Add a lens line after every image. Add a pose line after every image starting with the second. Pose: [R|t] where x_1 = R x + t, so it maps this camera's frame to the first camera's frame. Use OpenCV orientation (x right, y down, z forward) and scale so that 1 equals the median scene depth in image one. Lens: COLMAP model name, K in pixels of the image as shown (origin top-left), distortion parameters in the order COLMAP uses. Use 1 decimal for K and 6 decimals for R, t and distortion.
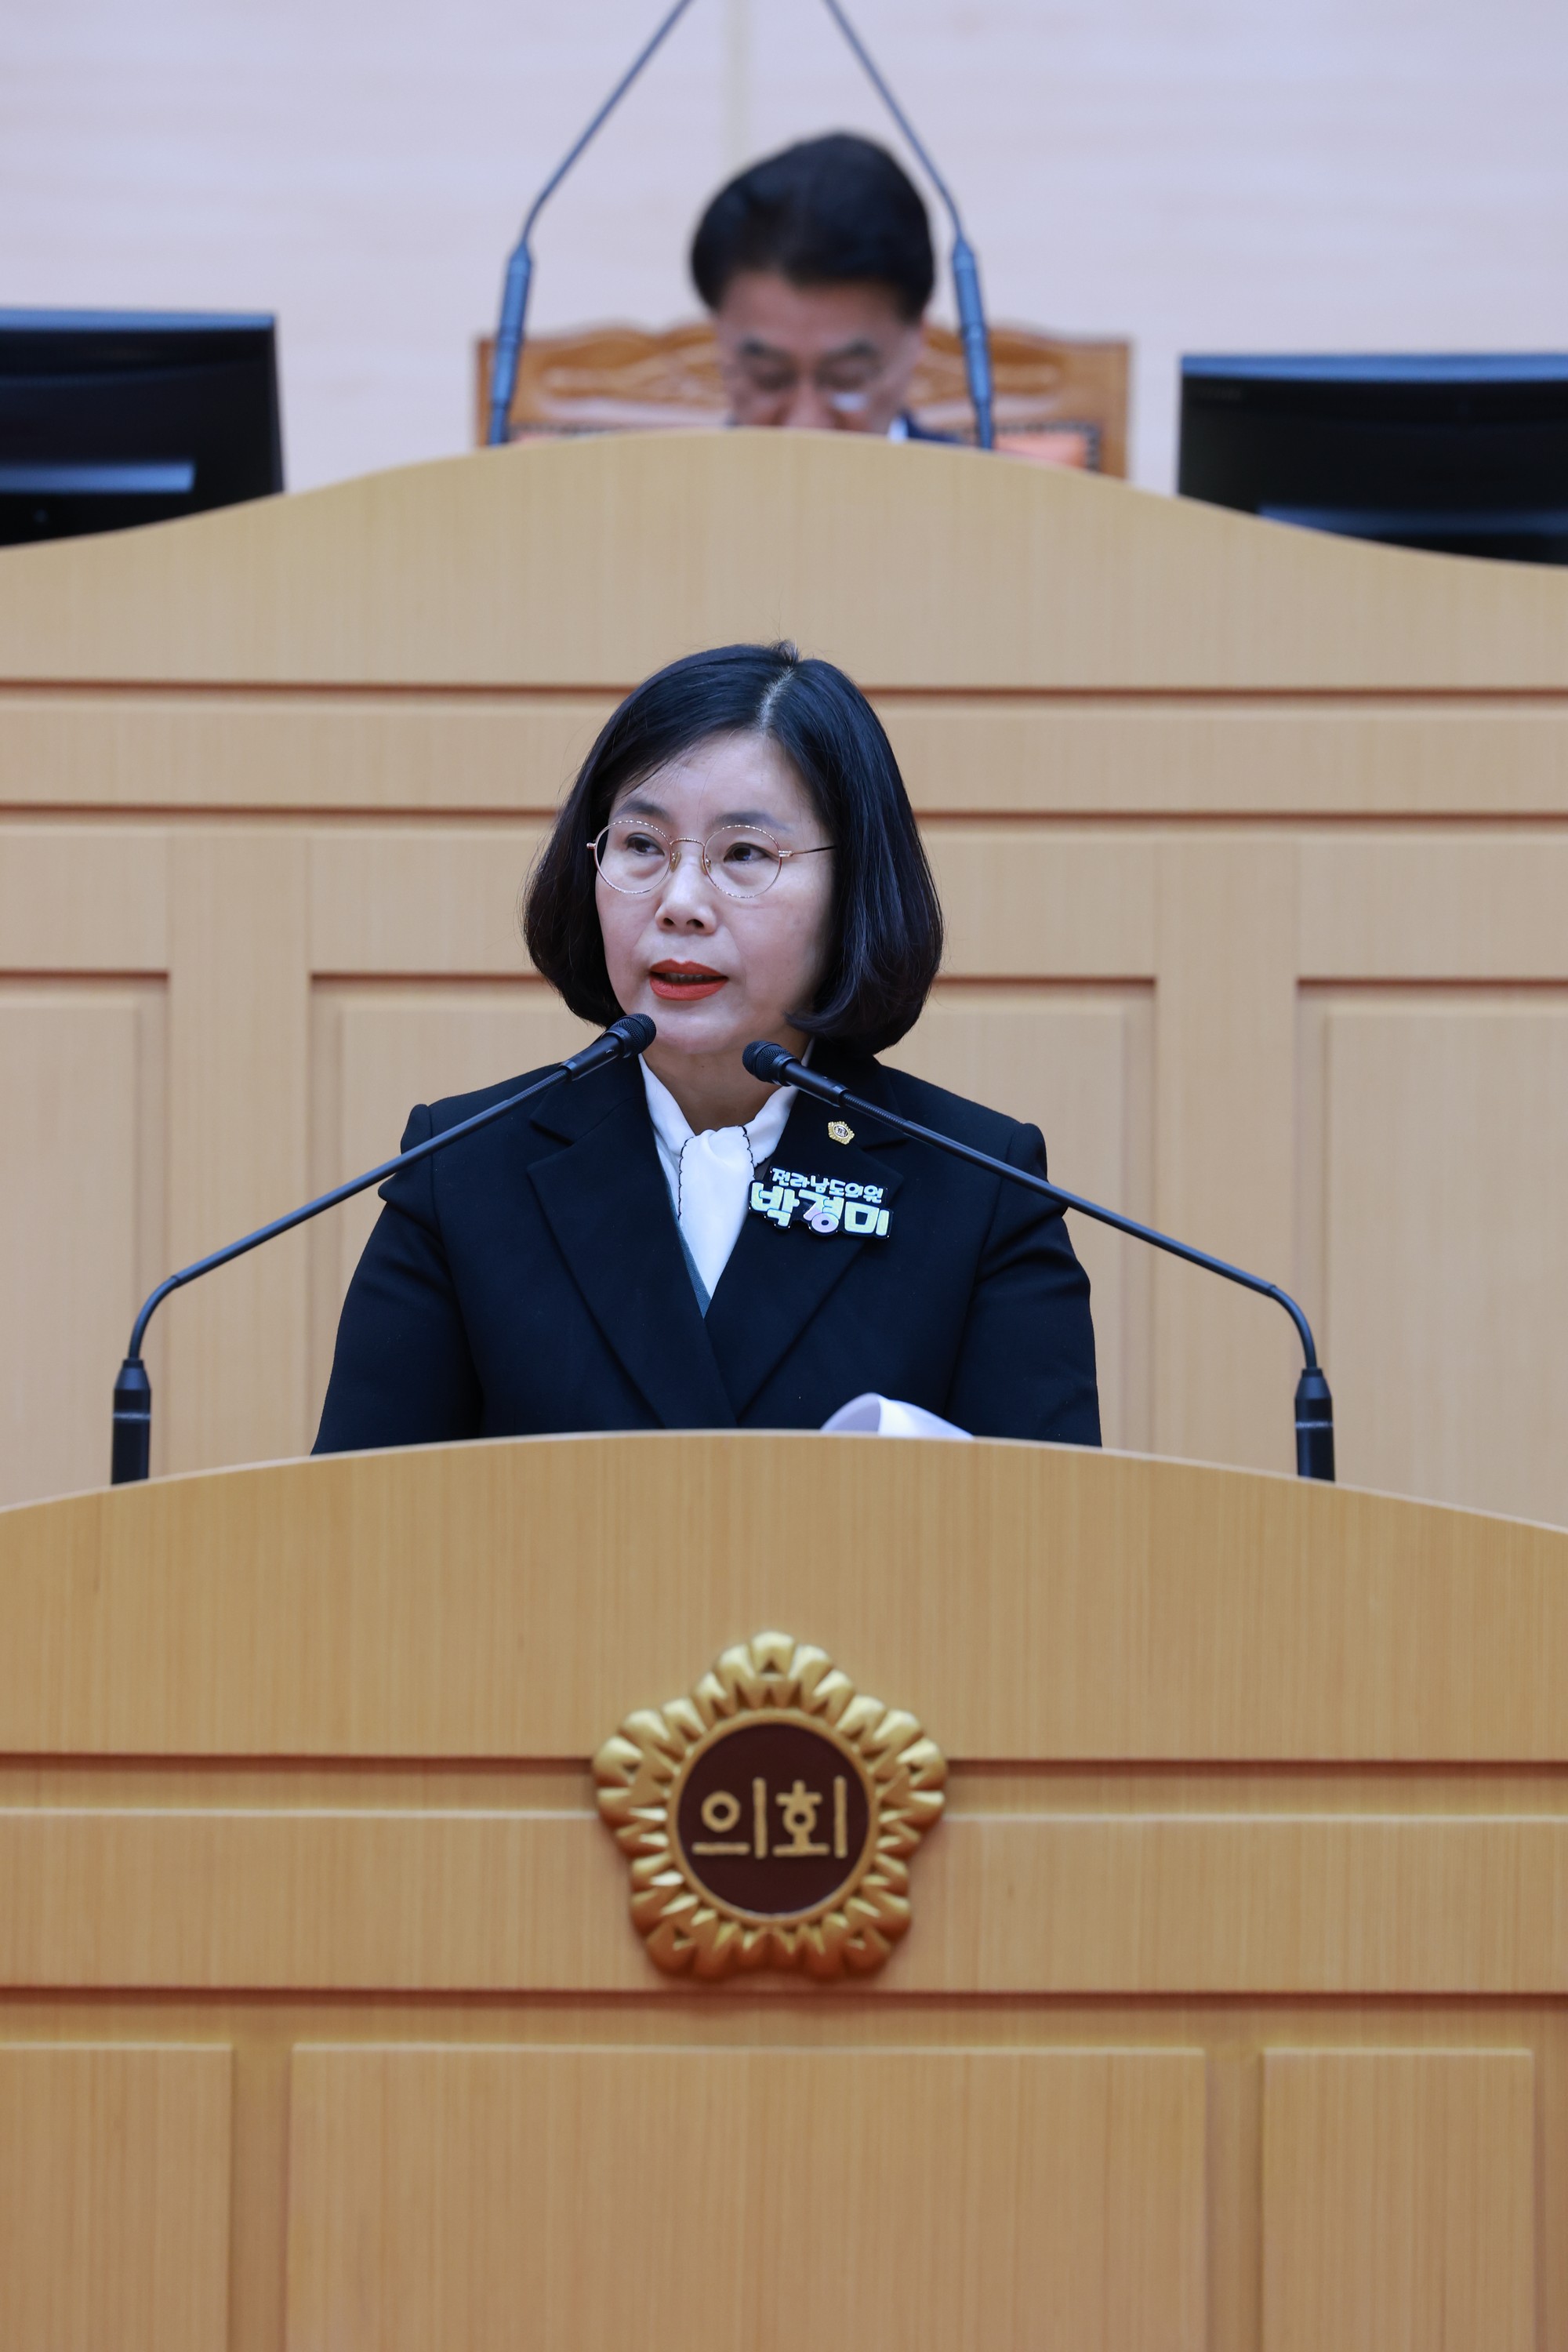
lens RADIAL K [[11812.5, 0, 802.5], [0, 11812.5, 1182.5], [0, 0, 1]] dist [1.302959, 0.000000]
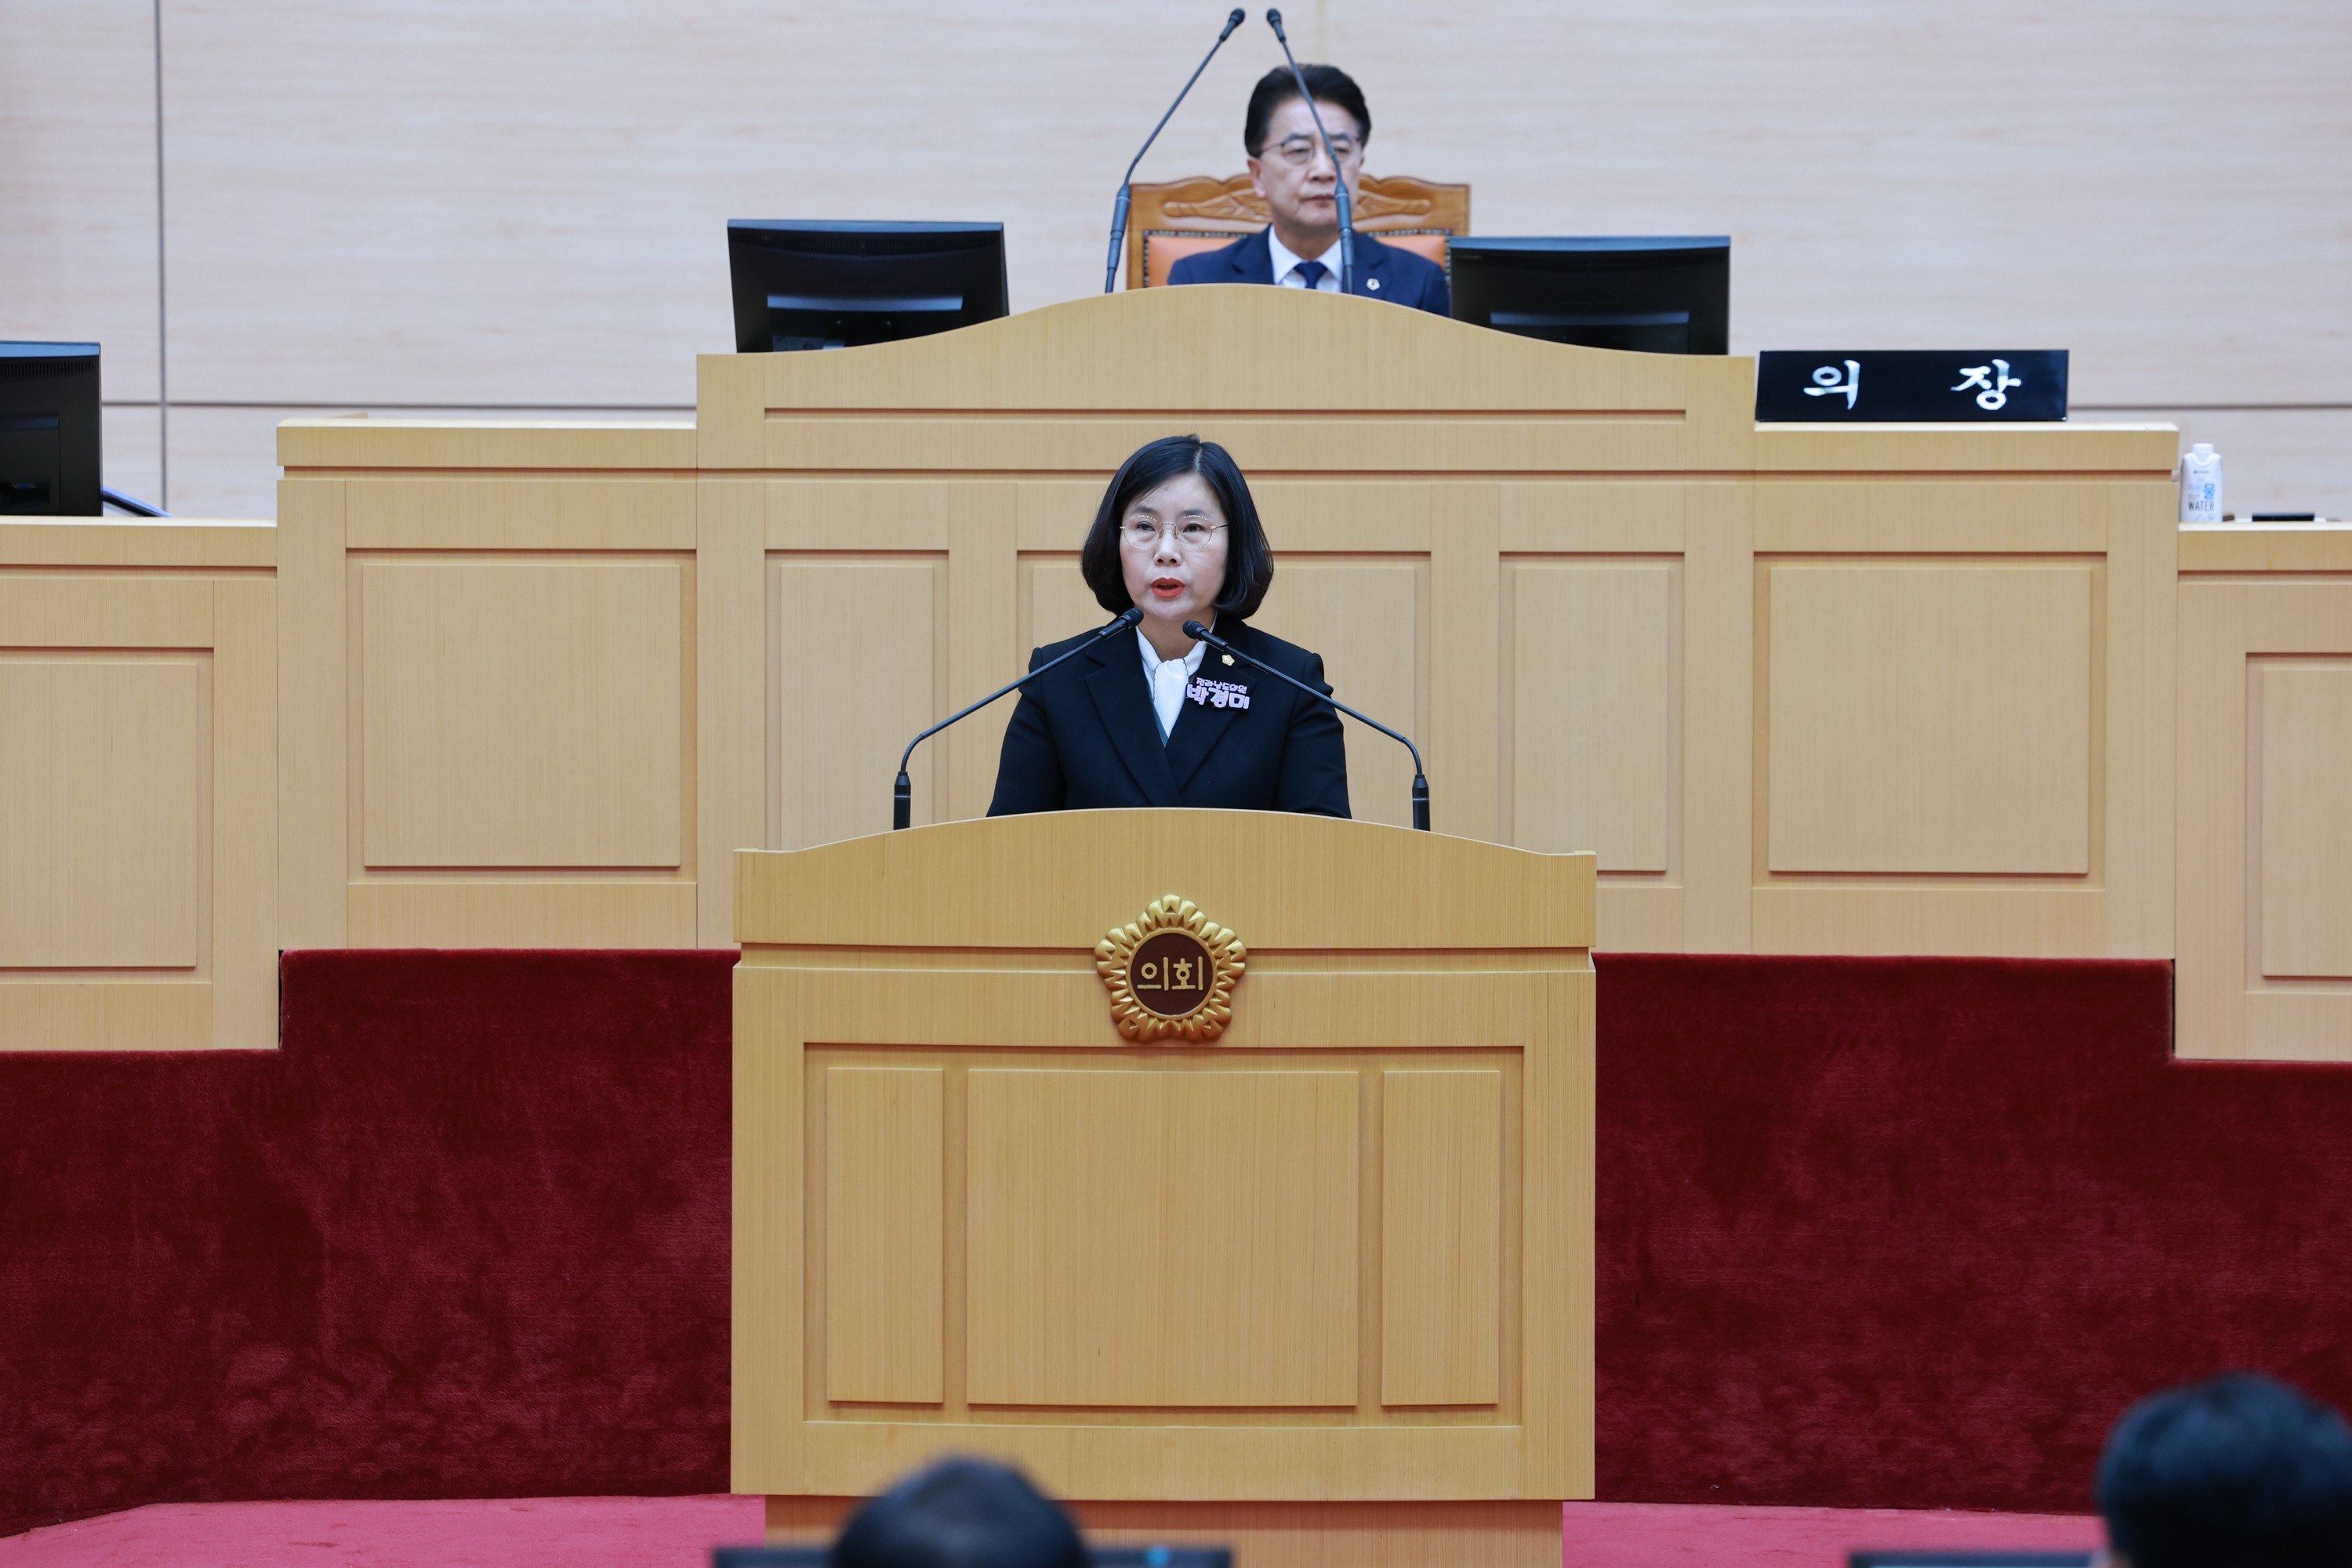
lens RADIAL K [[9678.2, 0, 1153.4], [0, 9678.2, 782.4], [0, 0, 1]] dist [0.894594, 0.000000]
pose [[0.998581, -0.001829, -0.053219, 0.094667], [0.004017, 0.999150, 0.041037, -0.061731], [0.053099, -0.041193, 0.997739, -0.892479]]
